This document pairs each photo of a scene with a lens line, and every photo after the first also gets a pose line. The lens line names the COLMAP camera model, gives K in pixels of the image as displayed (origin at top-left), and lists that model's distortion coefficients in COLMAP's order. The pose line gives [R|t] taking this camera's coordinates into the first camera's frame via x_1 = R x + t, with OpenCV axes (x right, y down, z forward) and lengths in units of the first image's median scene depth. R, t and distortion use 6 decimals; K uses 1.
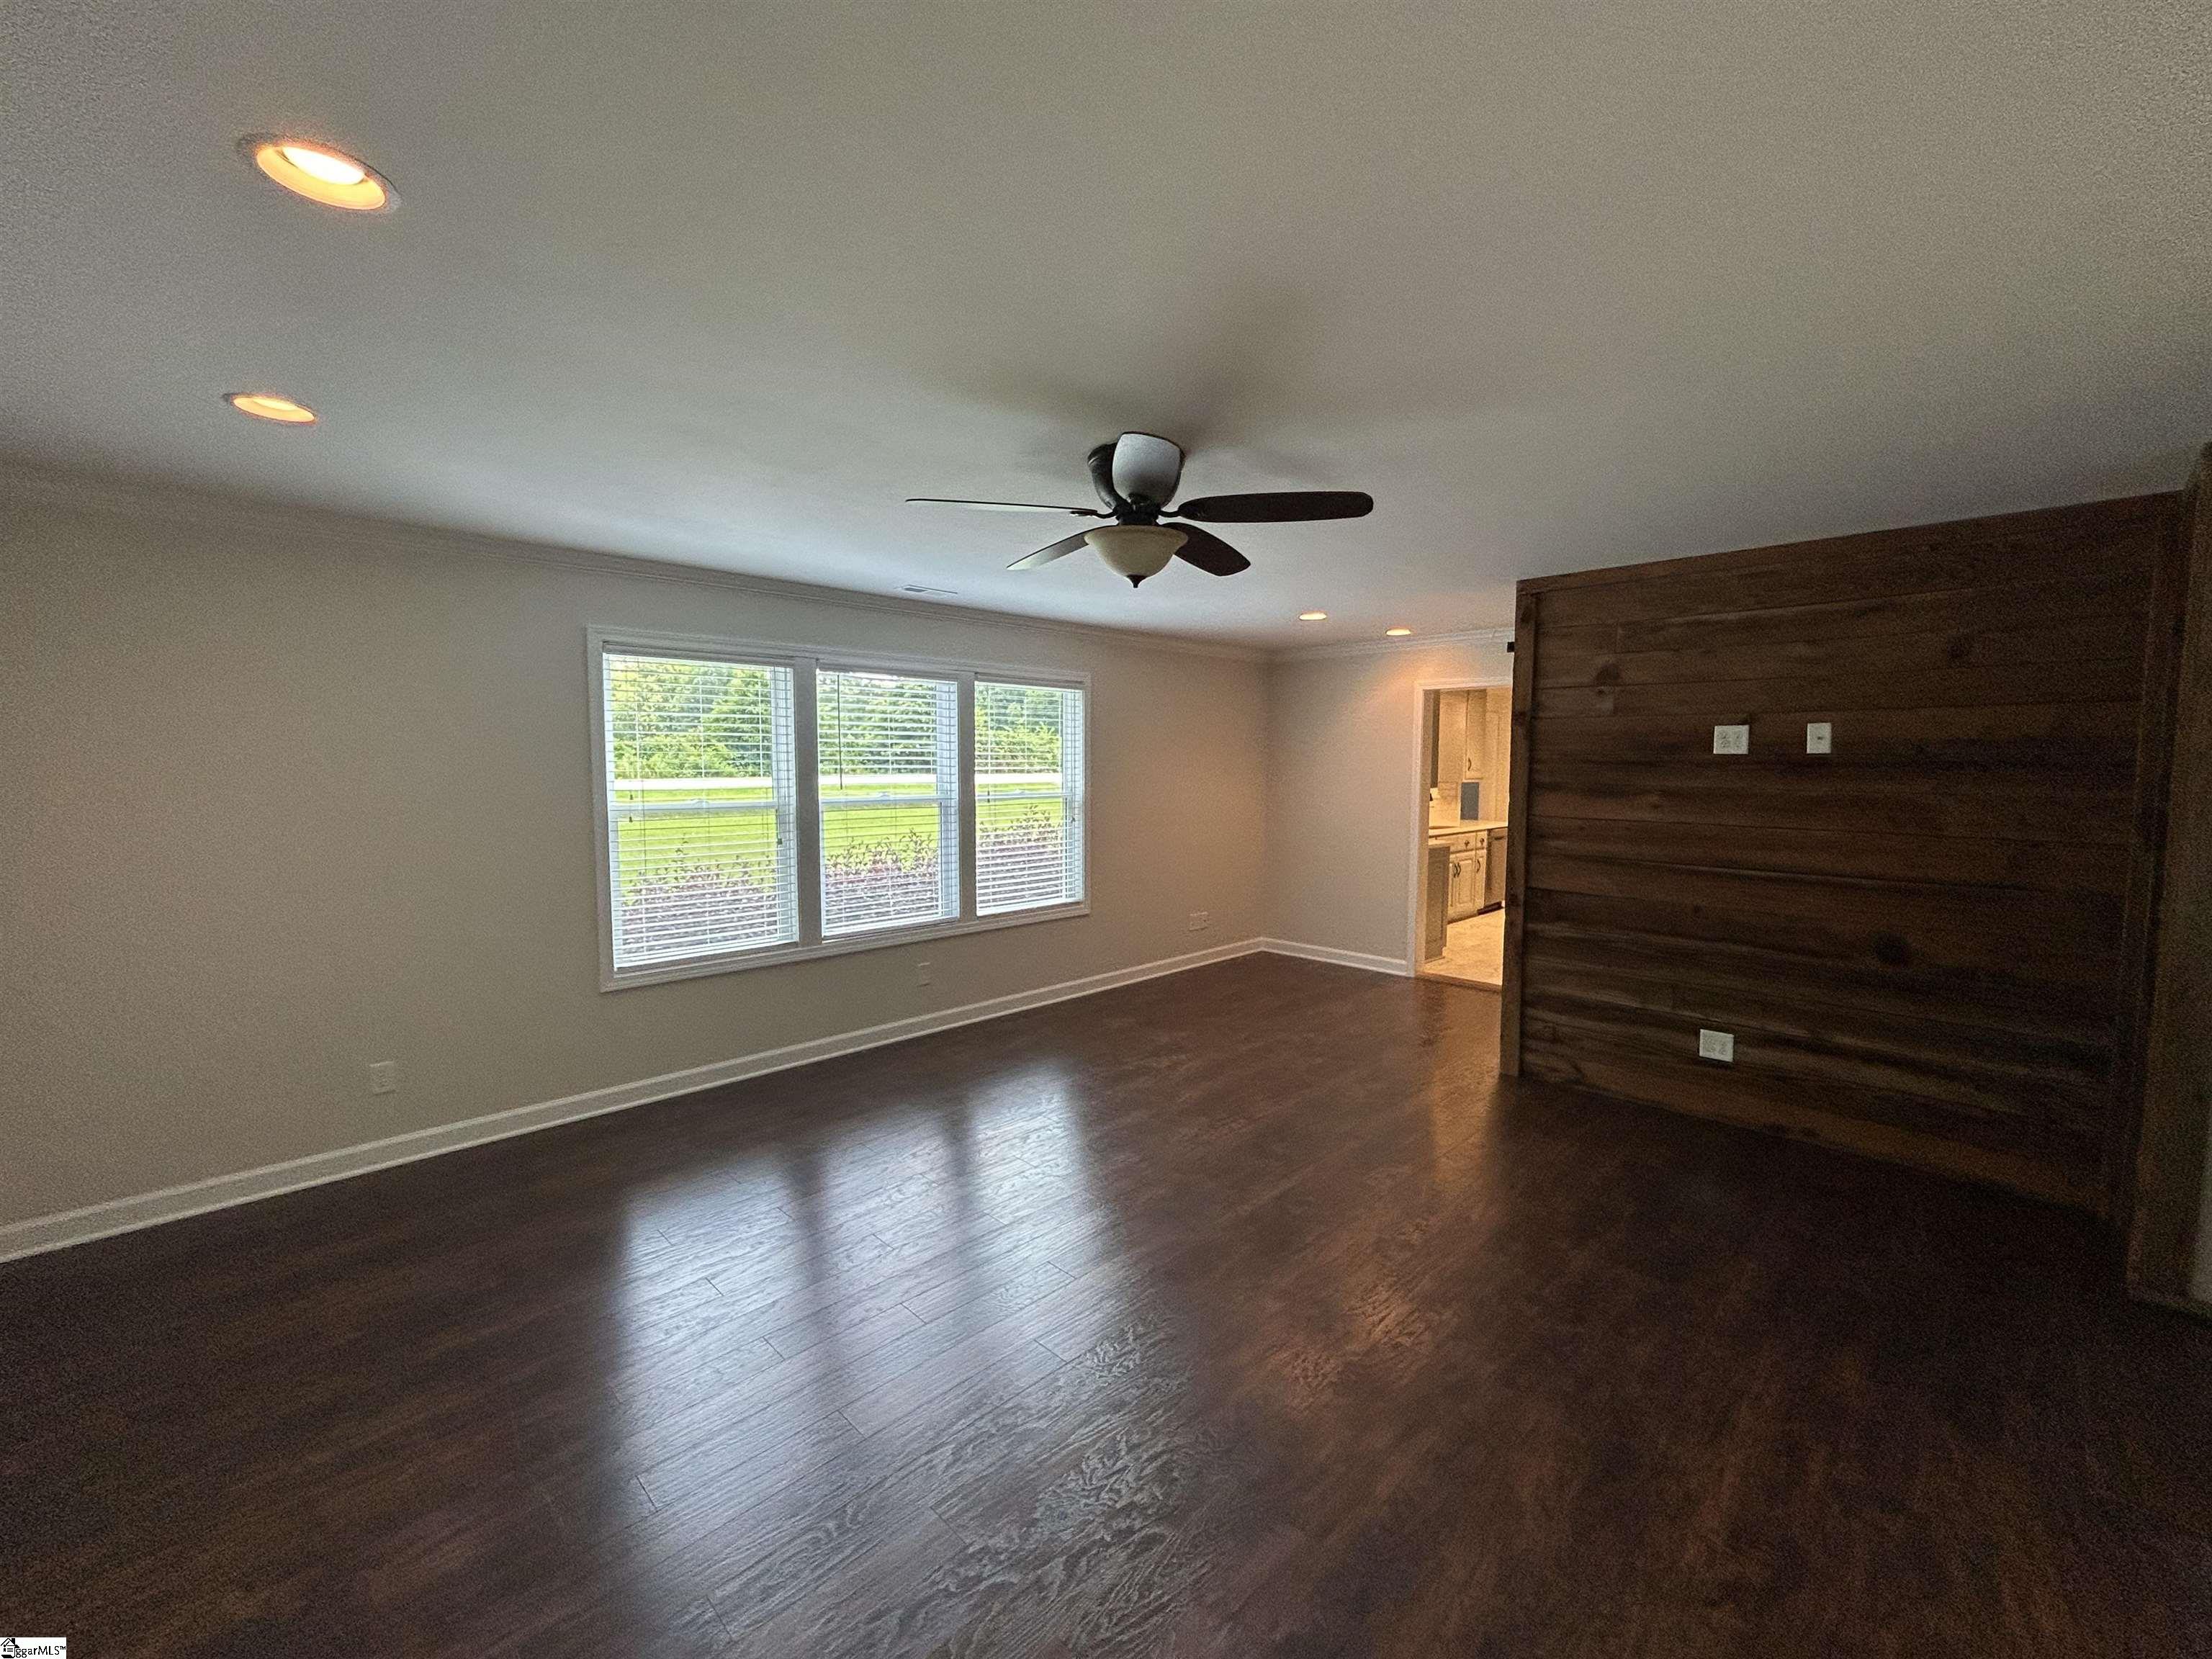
lens RADIAL K [[923.8, 0, 1106.0], [0, 923.8, 829.5], [0, 0, 1]] dist [0.012400, 0.000351]
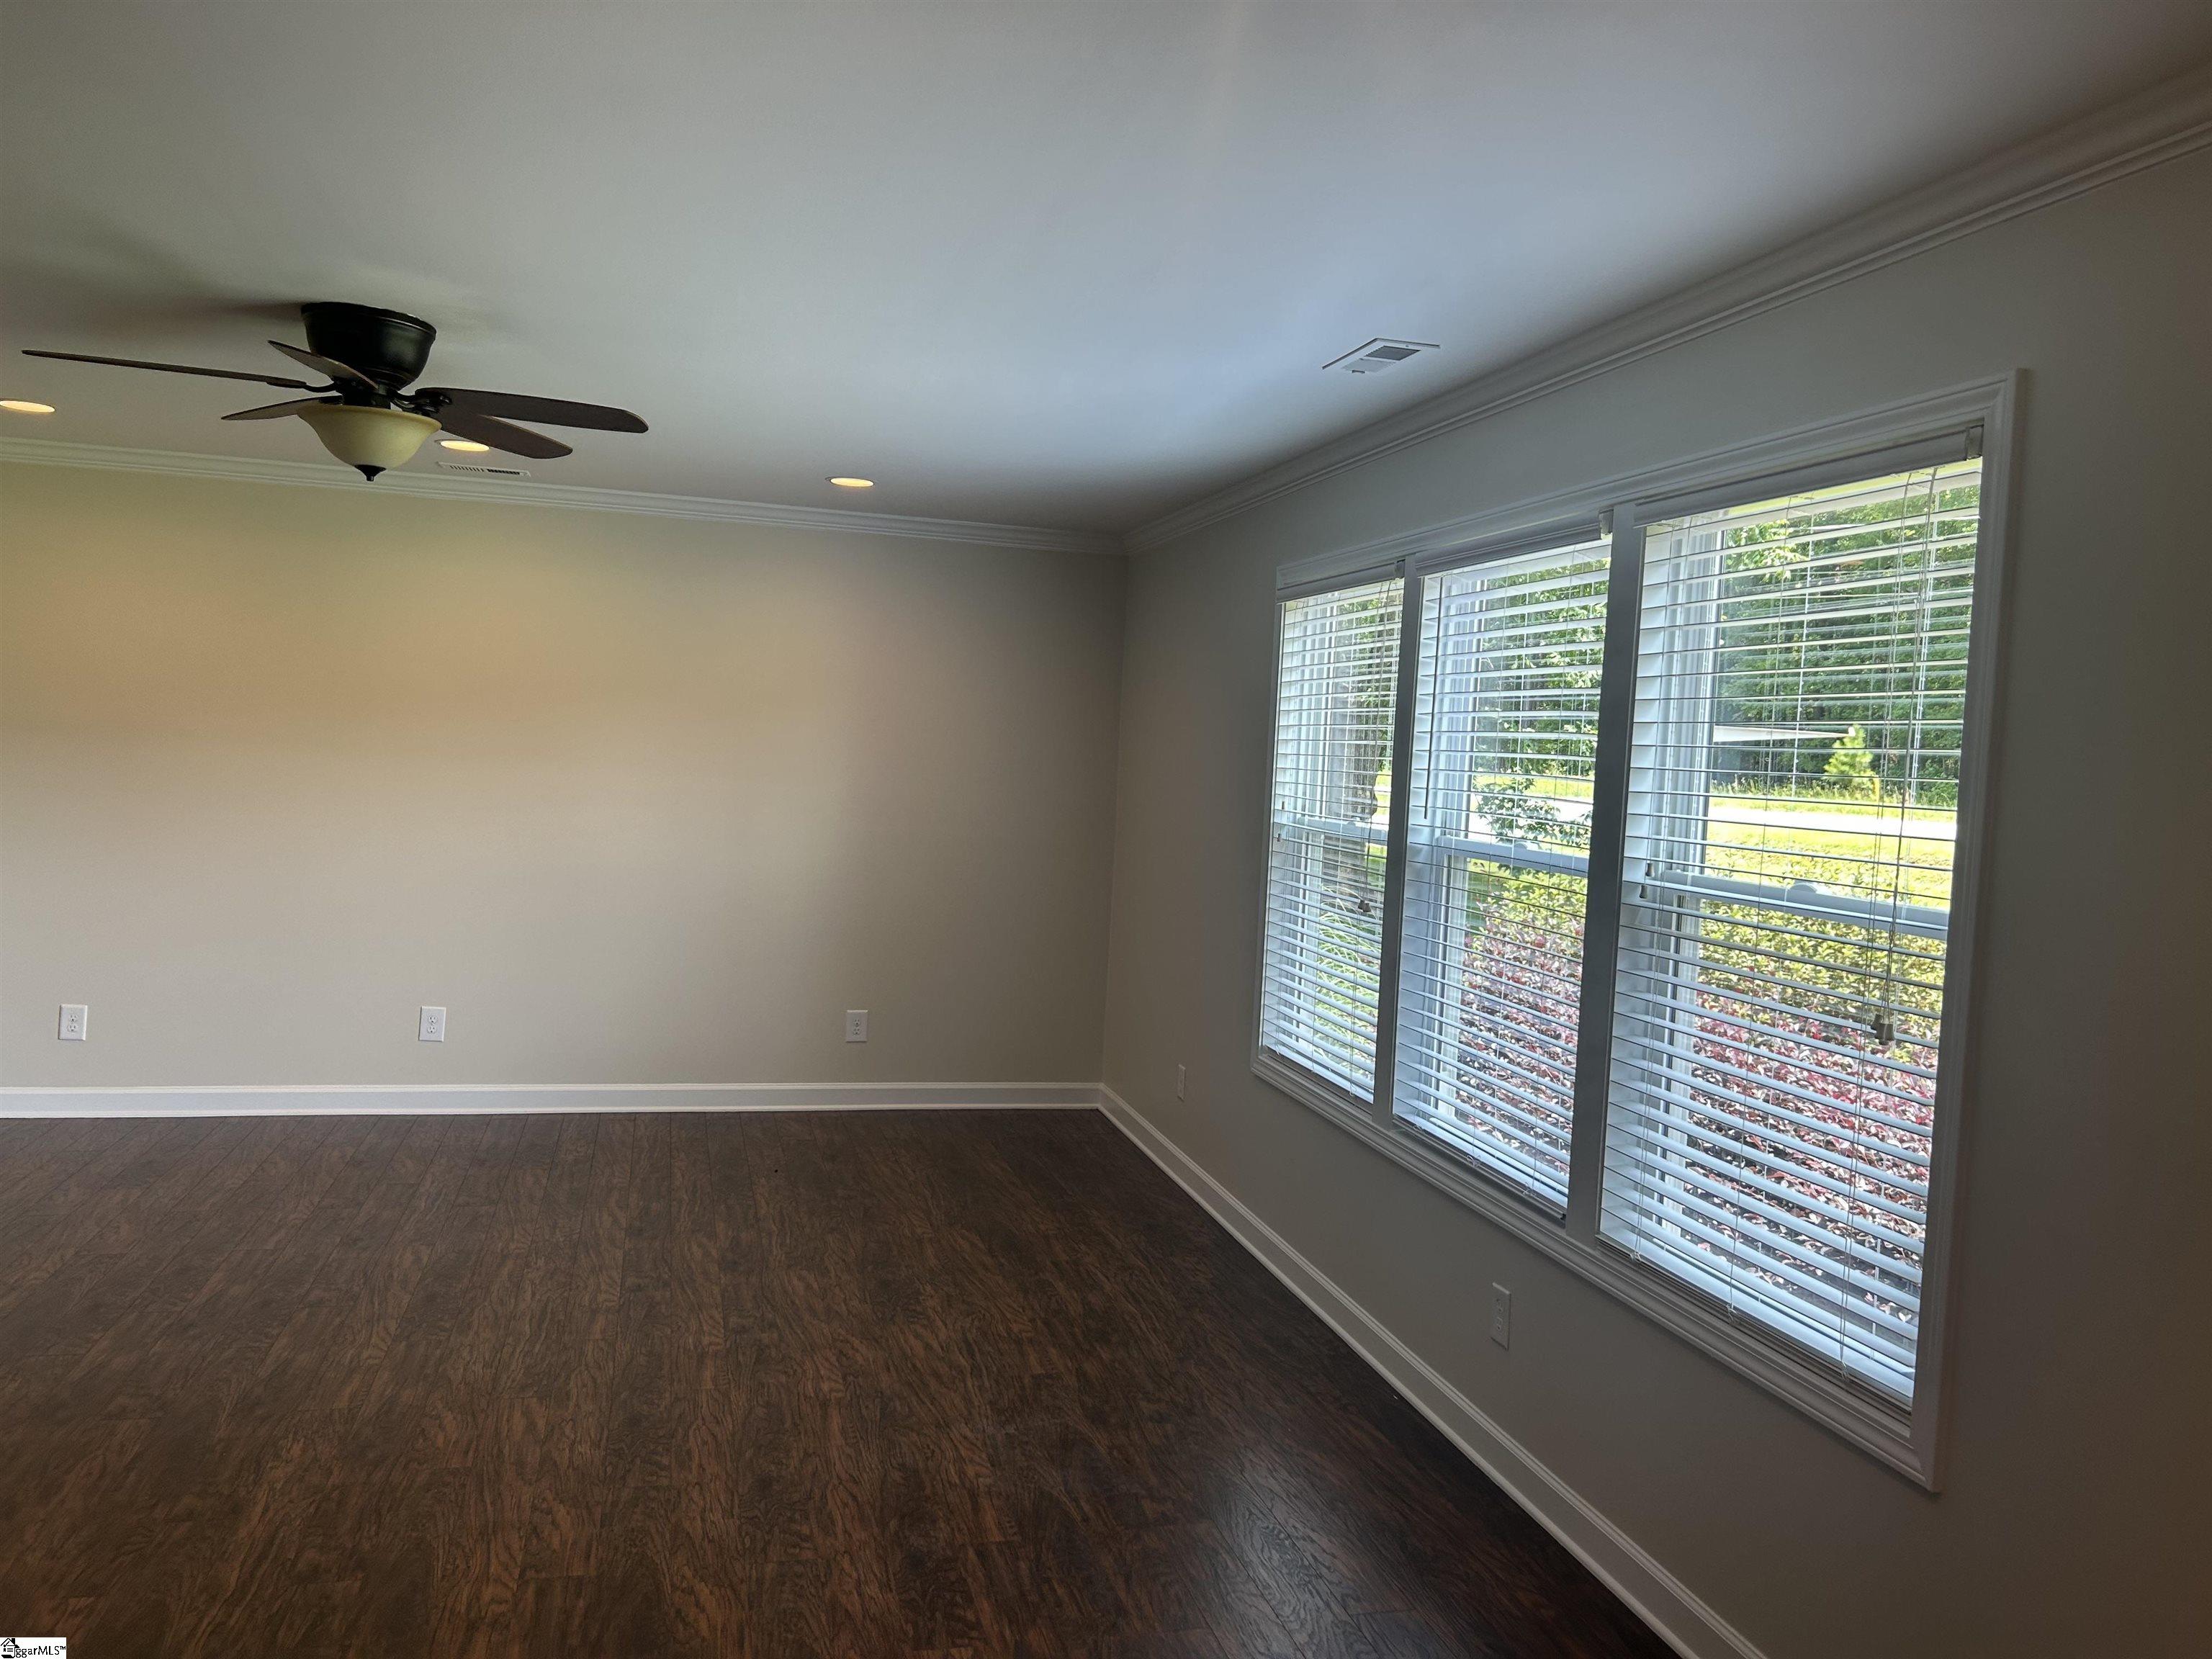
lens RADIAL K [[1664.7, 0, 1141.0], [0, 1664.7, 833.8], [0, 0, 1]] dist [0.029522, -0.037115]
pose [[-0.478726, 0.022537, -0.877675, 0.630608], [-0.122745, 0.988135, 0.092325, -0.115369], [0.869342, 0.151928, -0.470279, 1.504419]]
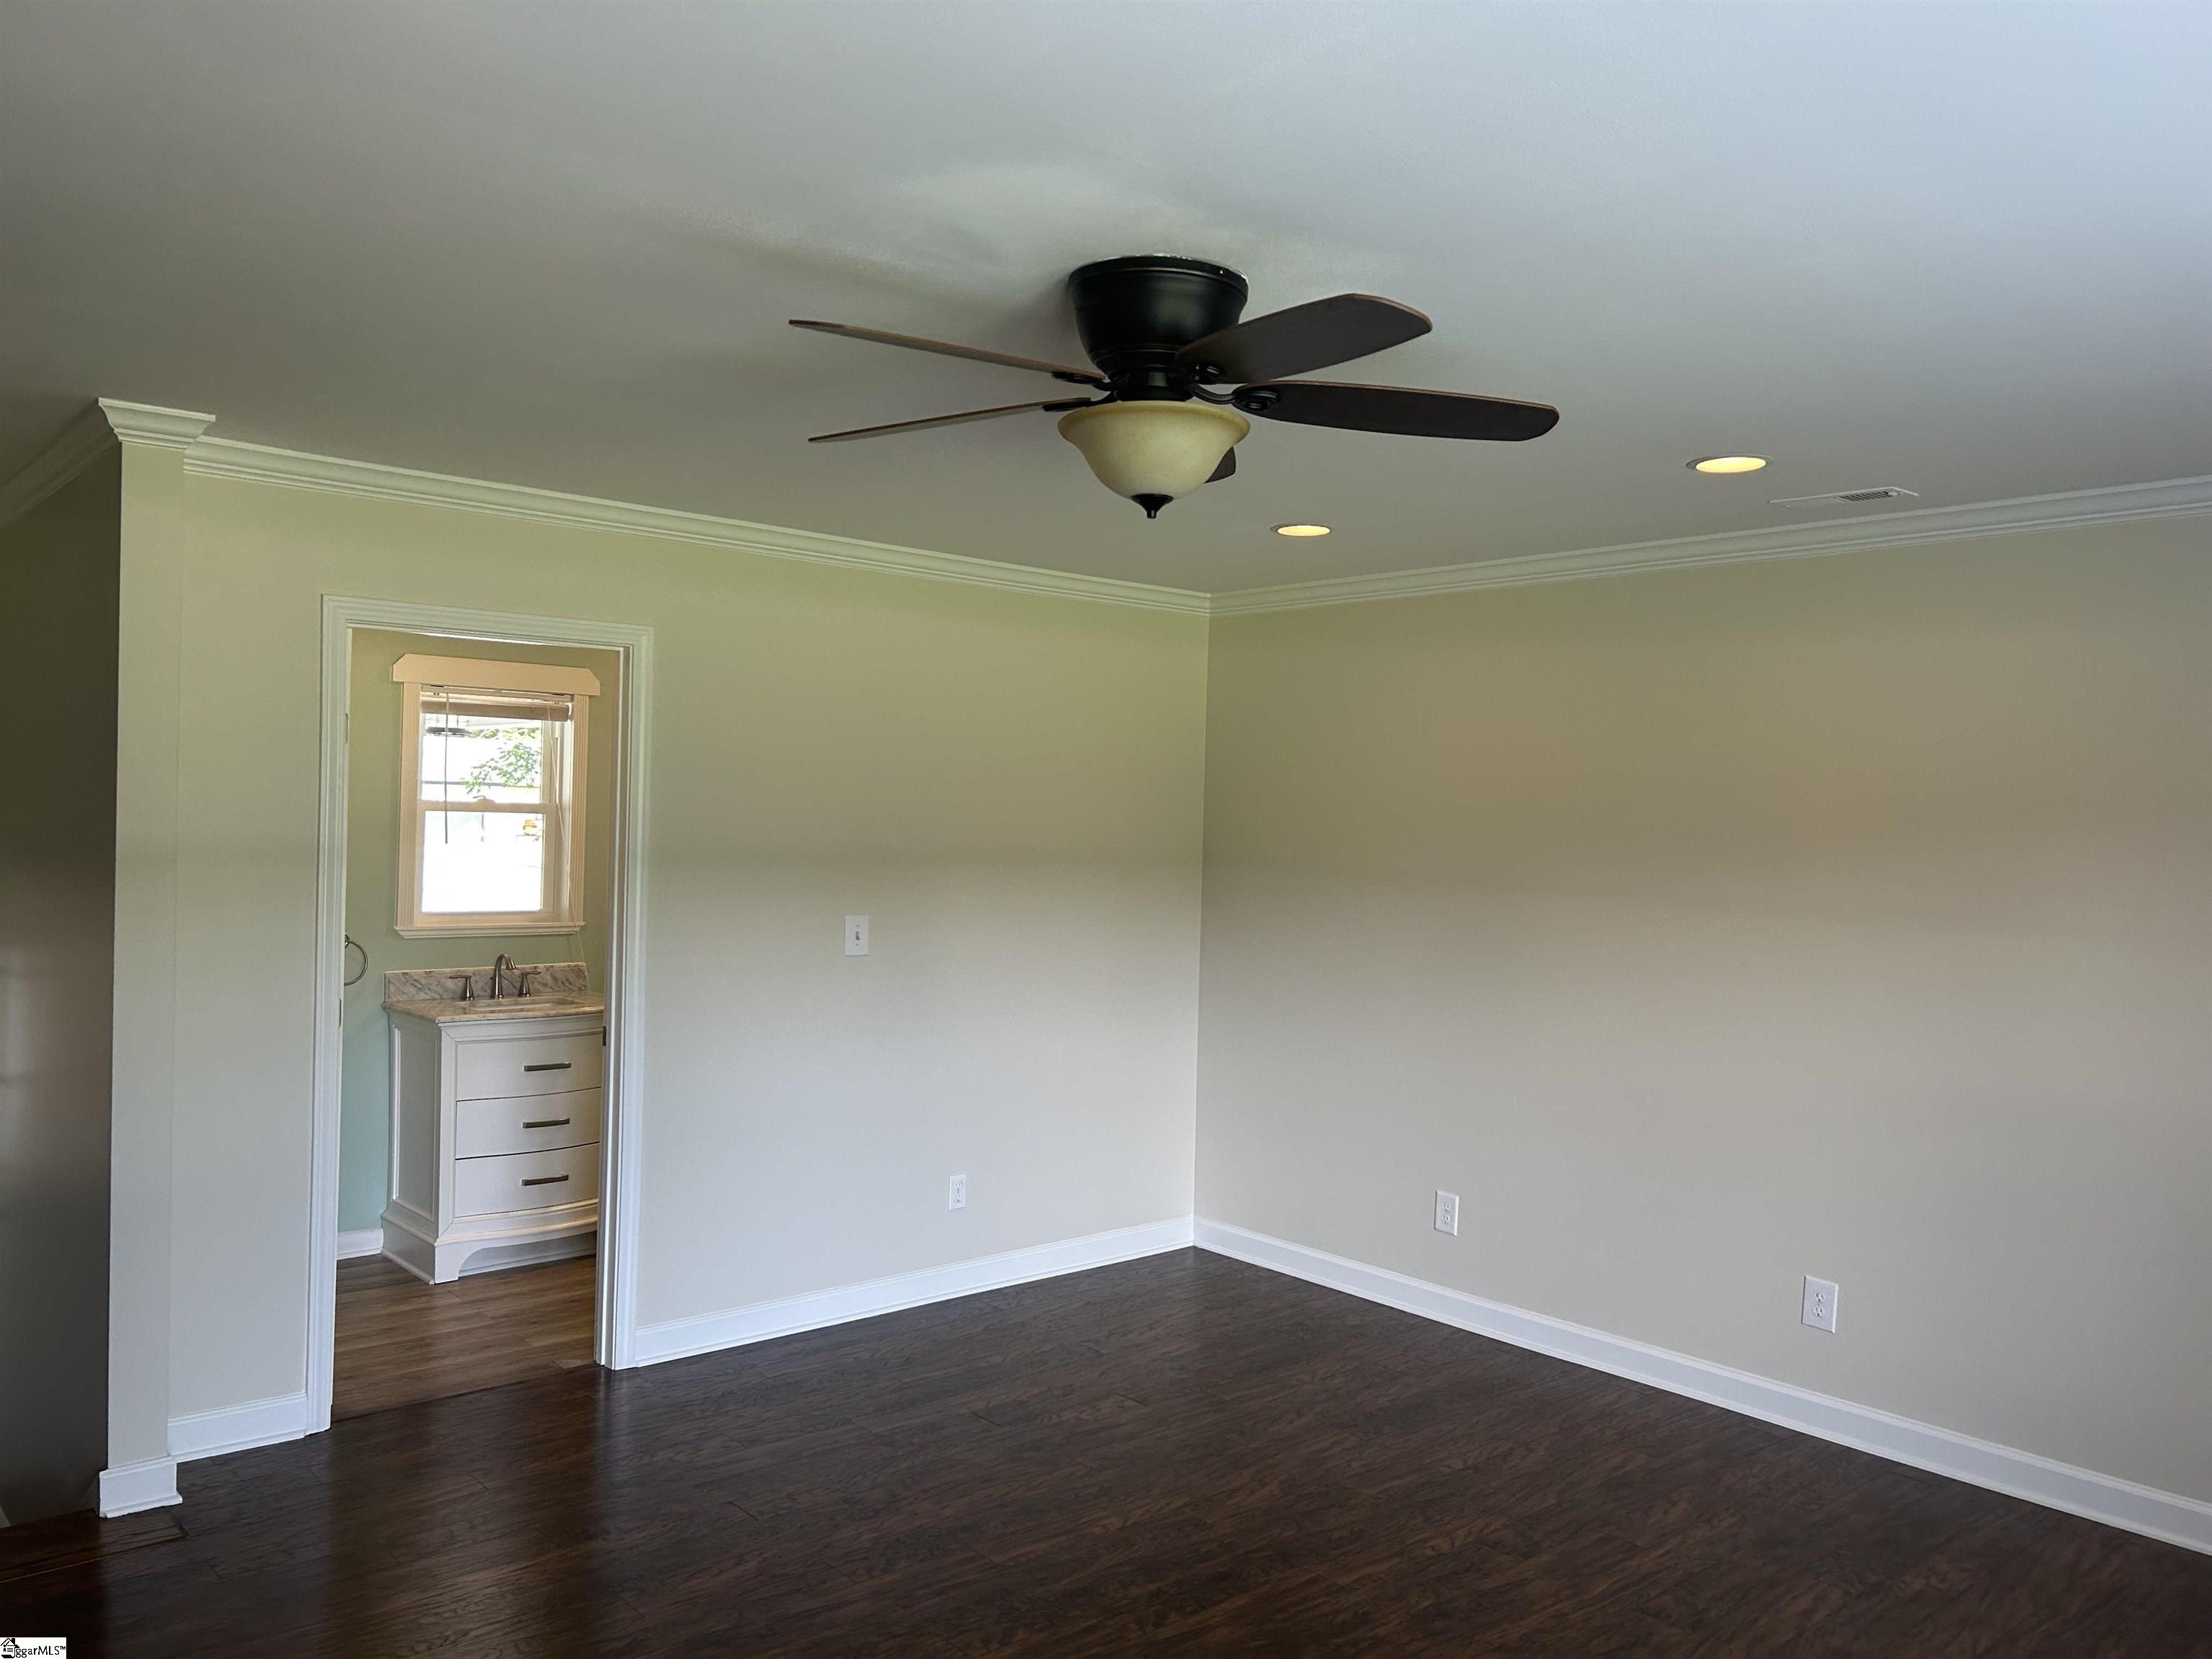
lens RADIAL K [[1664.7, 0, 1141.0], [0, 1664.7, 833.8], [0, 0, 1]] dist [0.029522, -0.037115]
pose [[-0.998676, -0.032137, 0.040176, 0.004826], [-0.028265, 0.995219, 0.093489, -0.110874], [-0.042988, 0.092229, -0.994809, 1.306096]]
